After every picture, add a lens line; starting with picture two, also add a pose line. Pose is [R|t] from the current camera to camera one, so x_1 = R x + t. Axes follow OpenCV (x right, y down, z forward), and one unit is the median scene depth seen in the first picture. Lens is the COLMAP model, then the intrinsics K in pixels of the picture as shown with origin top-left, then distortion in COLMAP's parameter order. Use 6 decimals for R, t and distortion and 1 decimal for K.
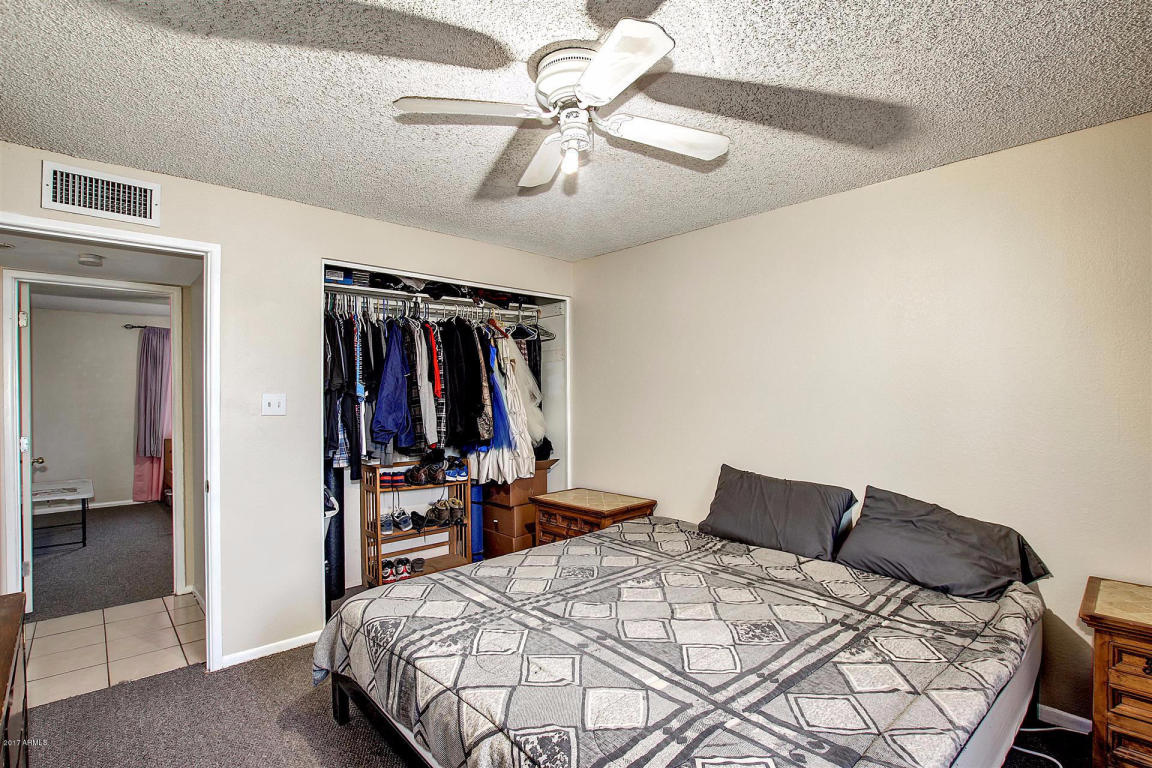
lens RADIAL K [[539.0, 0, 575.7], [0, 539.0, 392.8], [0, 0, 1]] dist [-0.028390, -0.000099]
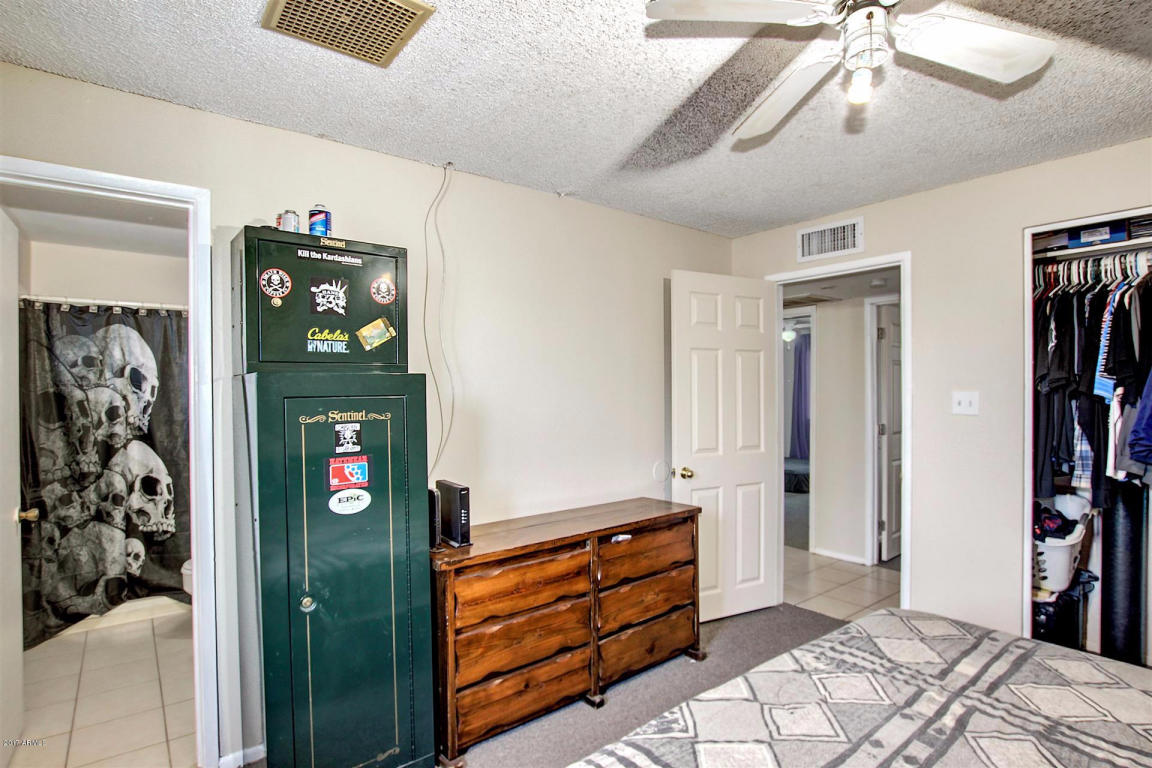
lens RADIAL K [[578.1, 0, 572.5], [0, 578.1, 395.8], [0, 0, 1]] dist [-0.027129, 0.000485]
pose [[-0.080655, 0.008173, -0.996709, 0.691935], [0.009190, 0.999930, 0.007456, -0.007517], [0.996700, -0.008558, -0.080724, 0.559596]]
